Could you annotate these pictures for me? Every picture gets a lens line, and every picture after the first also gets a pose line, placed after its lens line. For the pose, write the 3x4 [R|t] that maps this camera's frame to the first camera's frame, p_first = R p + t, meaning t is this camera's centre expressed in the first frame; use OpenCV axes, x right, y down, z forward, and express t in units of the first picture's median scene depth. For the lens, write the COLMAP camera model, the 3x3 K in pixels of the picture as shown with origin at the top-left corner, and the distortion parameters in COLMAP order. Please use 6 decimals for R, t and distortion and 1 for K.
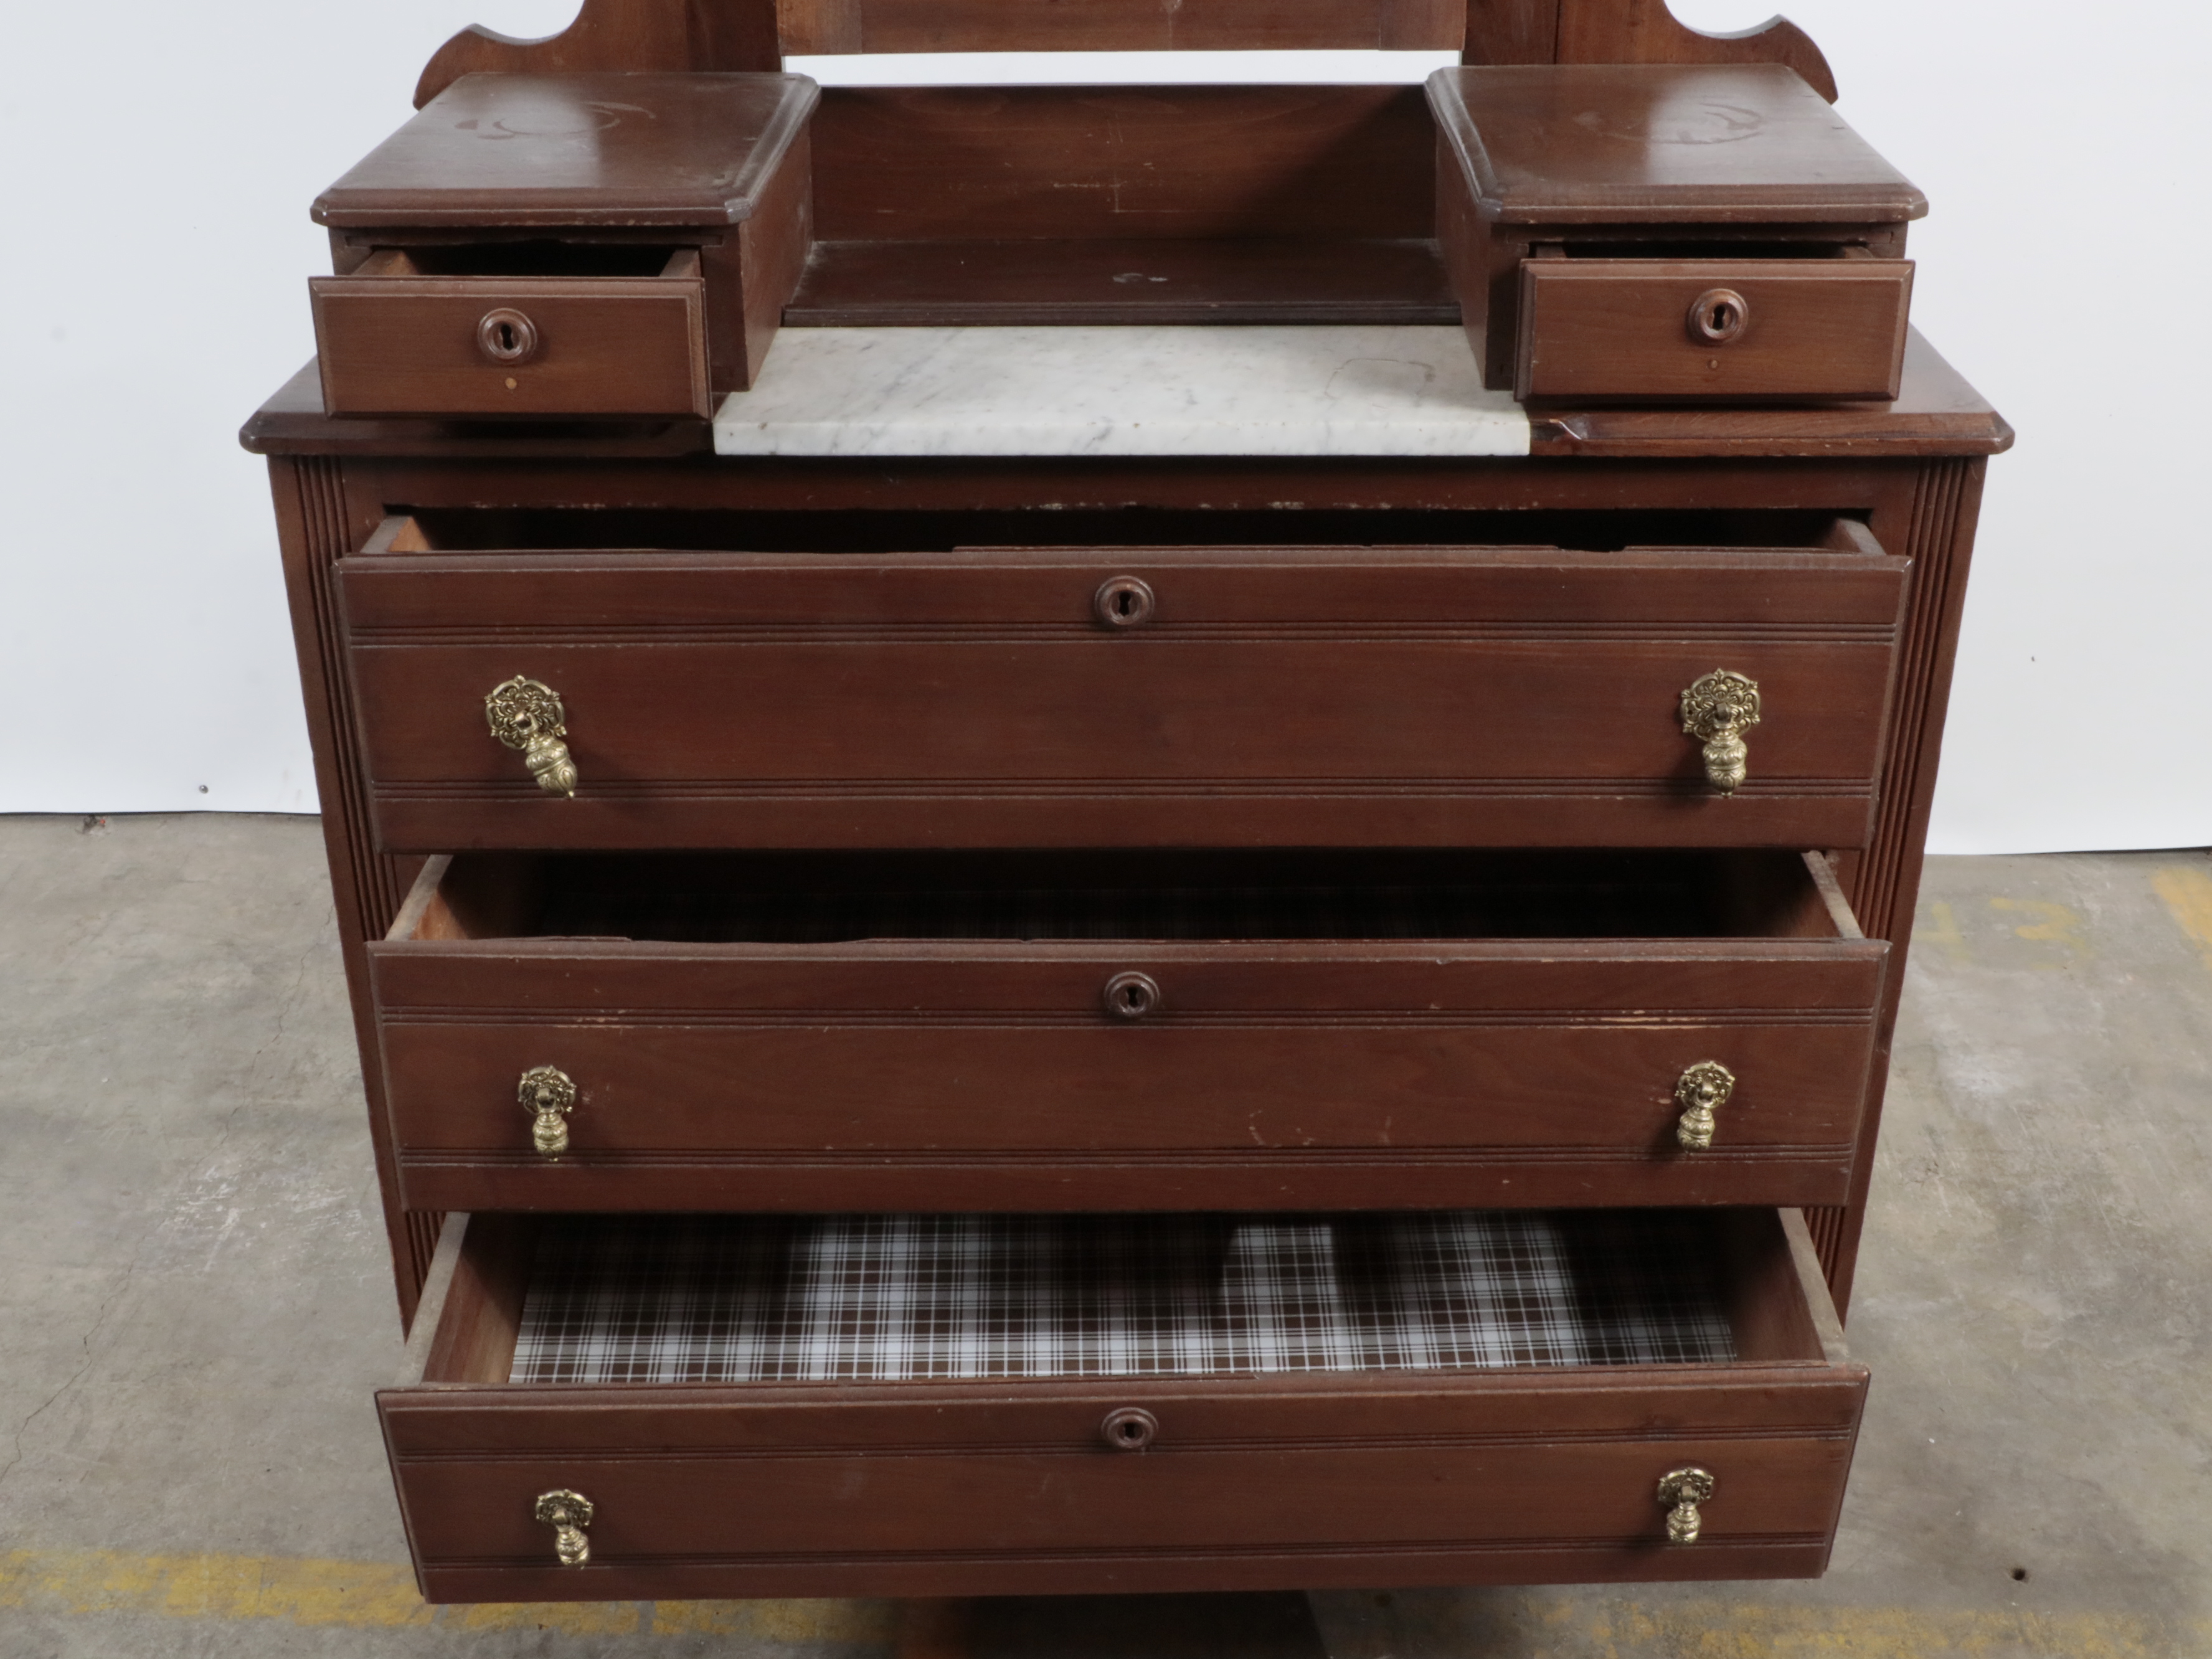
lens RADIAL K [[2457.1, 0, 1100.0], [0, 2457.1, 769.2], [0, 0, 1]] dist [-0.041882, 0.023043]
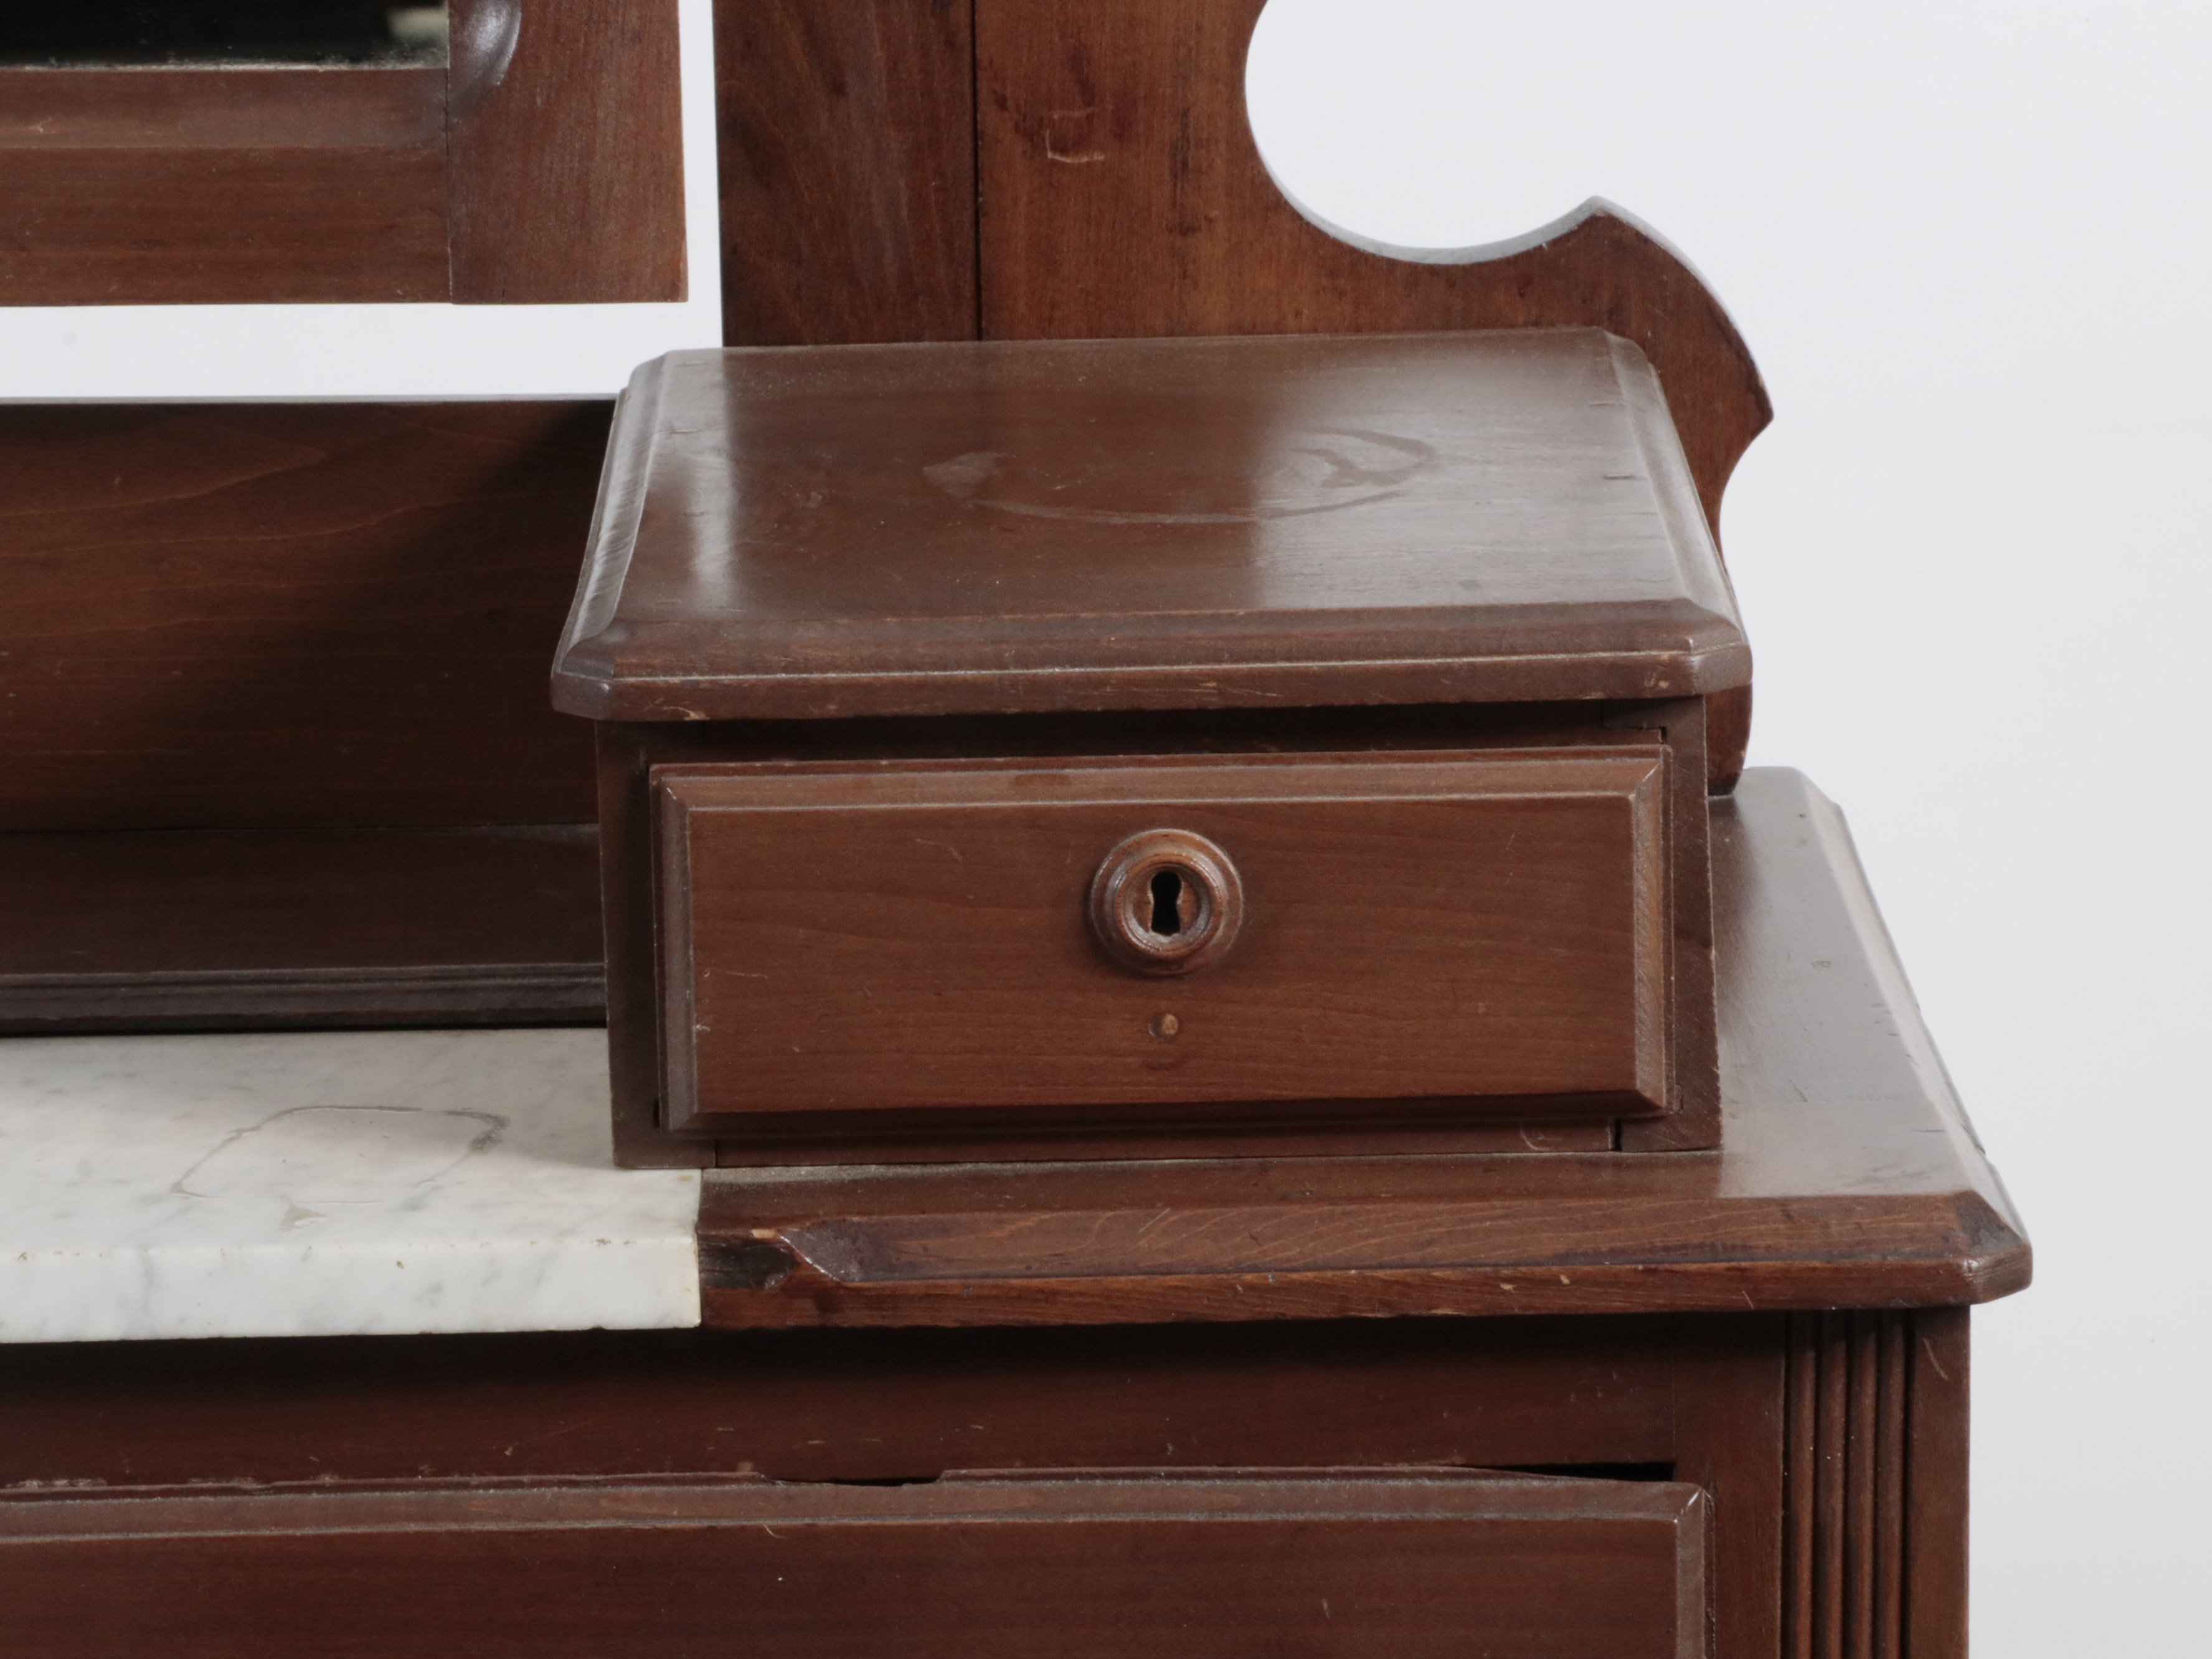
lens RADIAL K [[9040.0, 0, 1106.0], [0, 9040.0, 829.5], [0, 0, 1]] dist [0.765910, 1.738168]
pose [[0.998811, -0.015016, 0.046386, 0.156674], [0.025834, 0.969856, -0.242305, 0.120472], [-0.041349, 0.243215, 0.969091, -0.318235]]
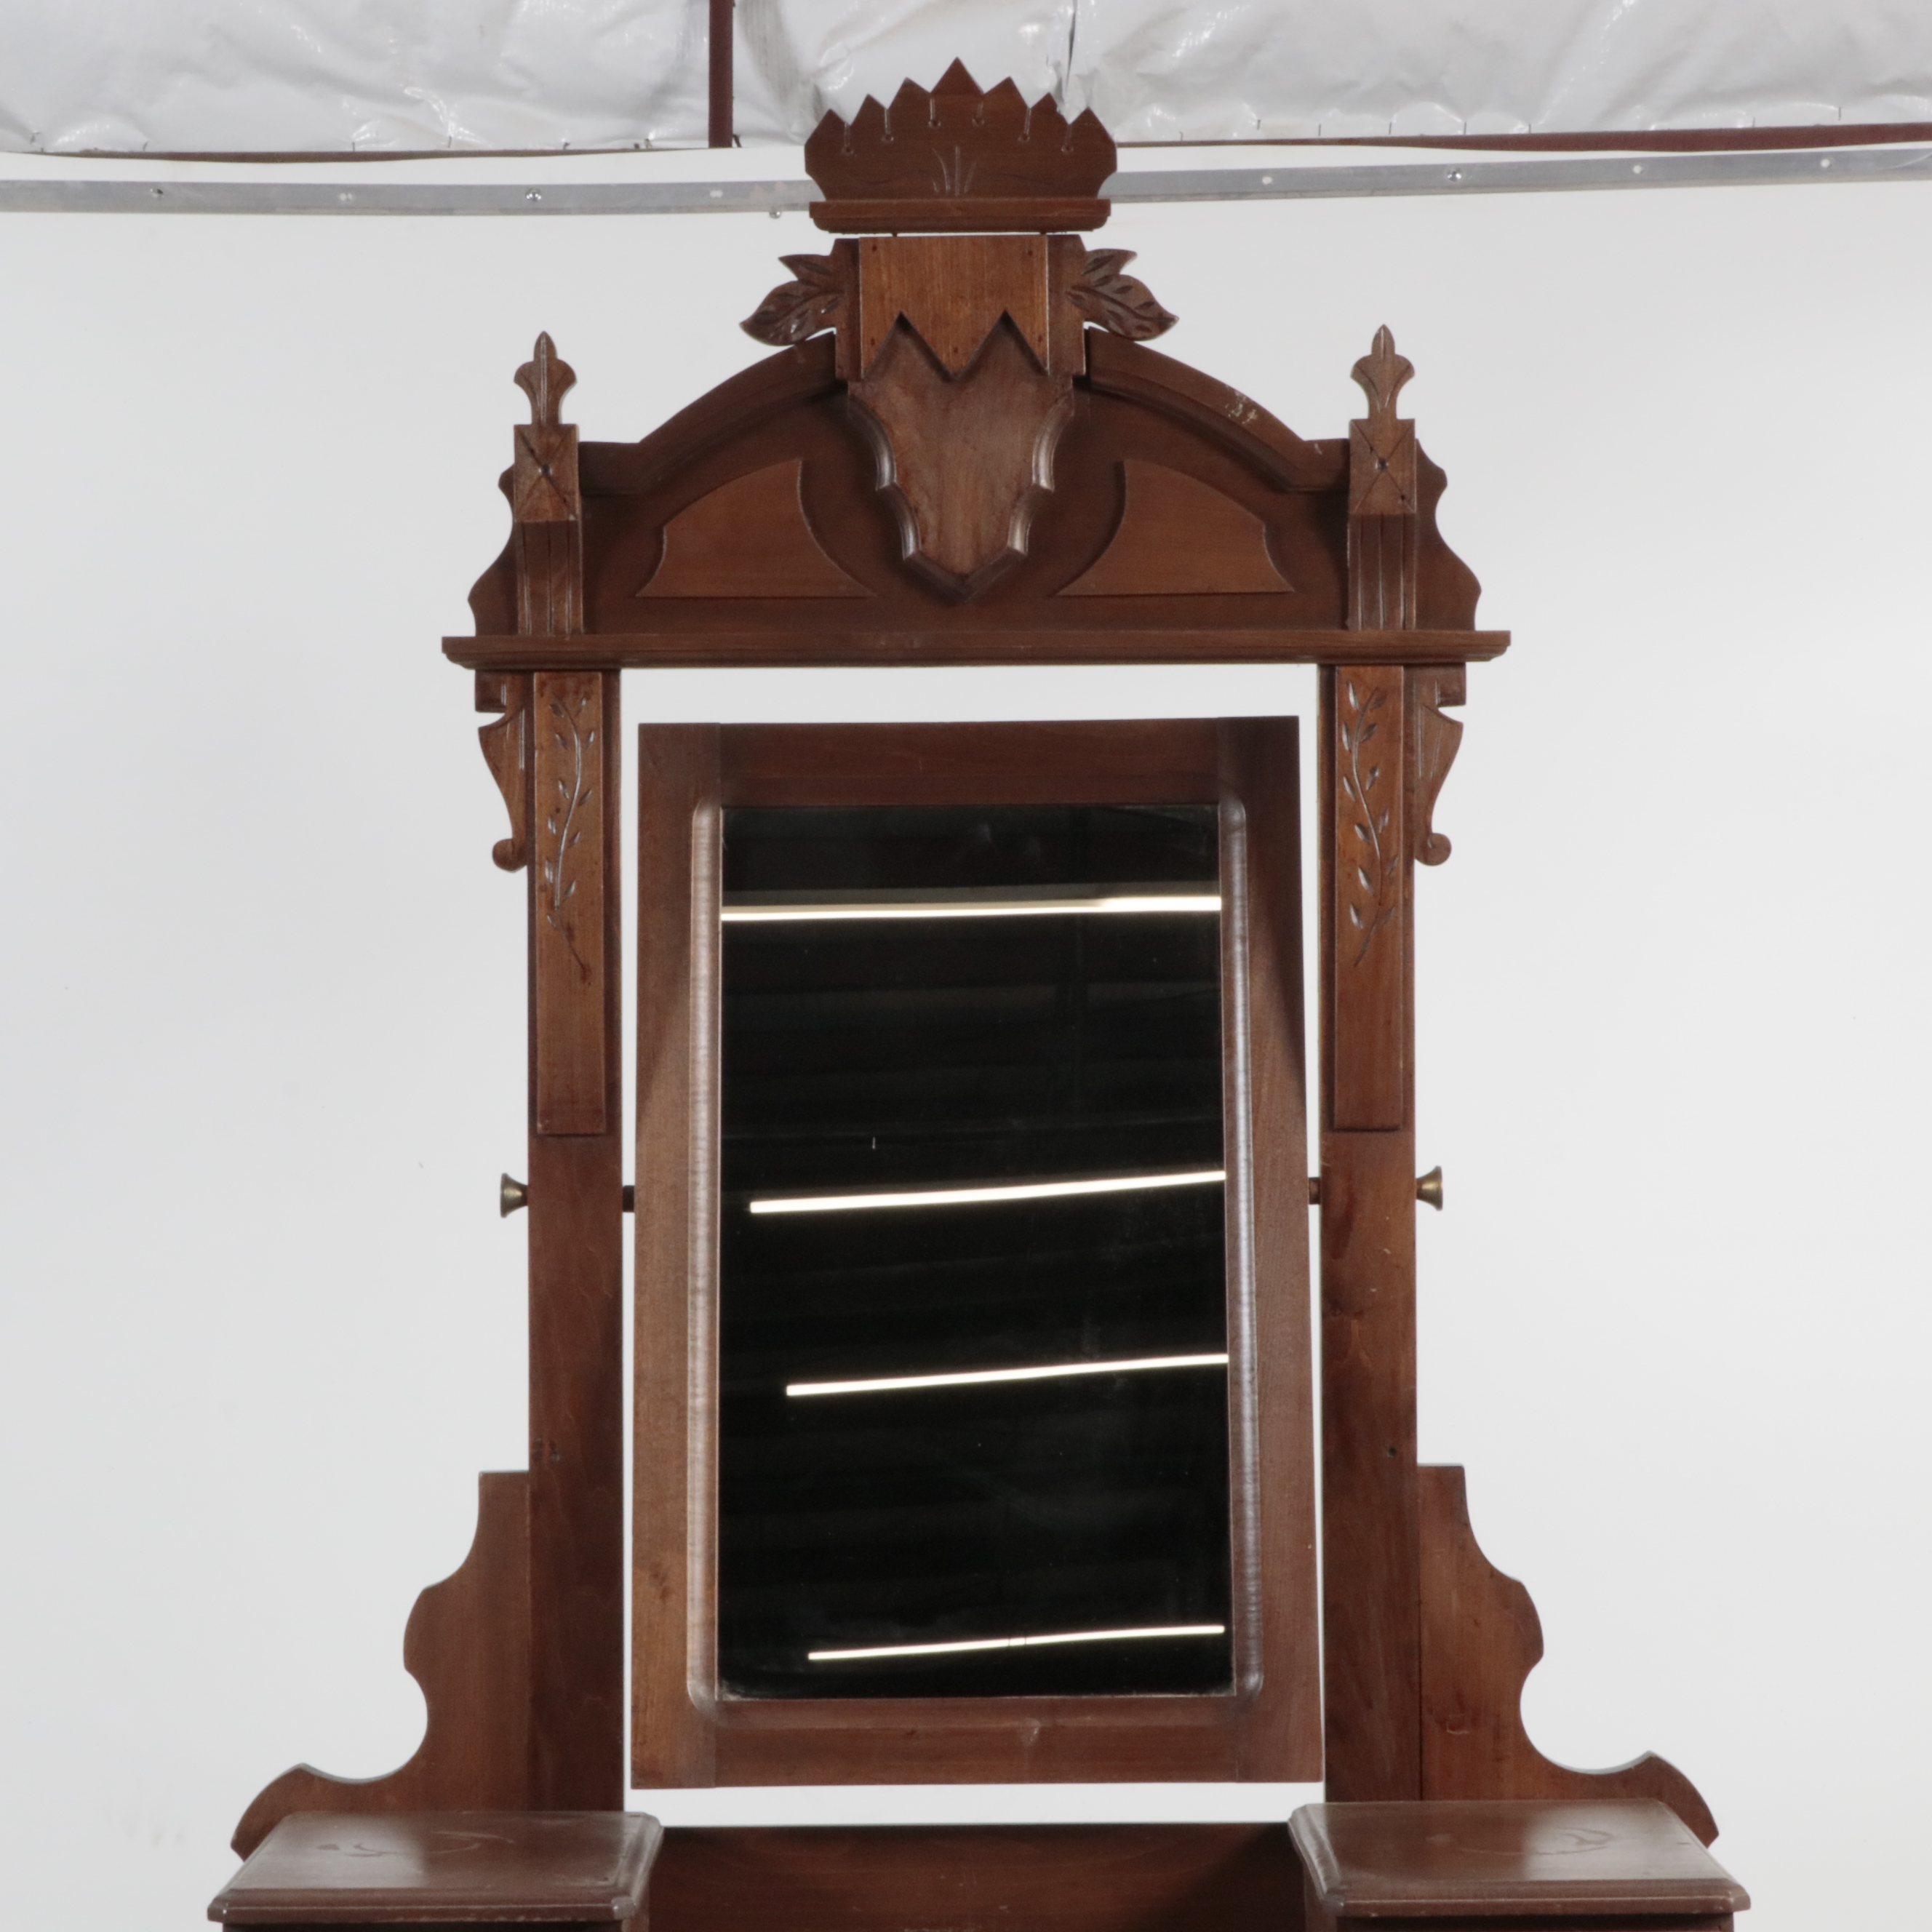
lens RADIAL K [[4617.0, 0, 760.0], [0, 4617.0, 965.0], [0, 0, 1]] dist [-0.035065, -0.043913]
pose [[0.999768, -0.002942, -0.021331, -0.041087], [-0.007844, 0.872803, -0.488009, 0.352934], [0.020054, 0.488064, 0.872578, -0.850734]]
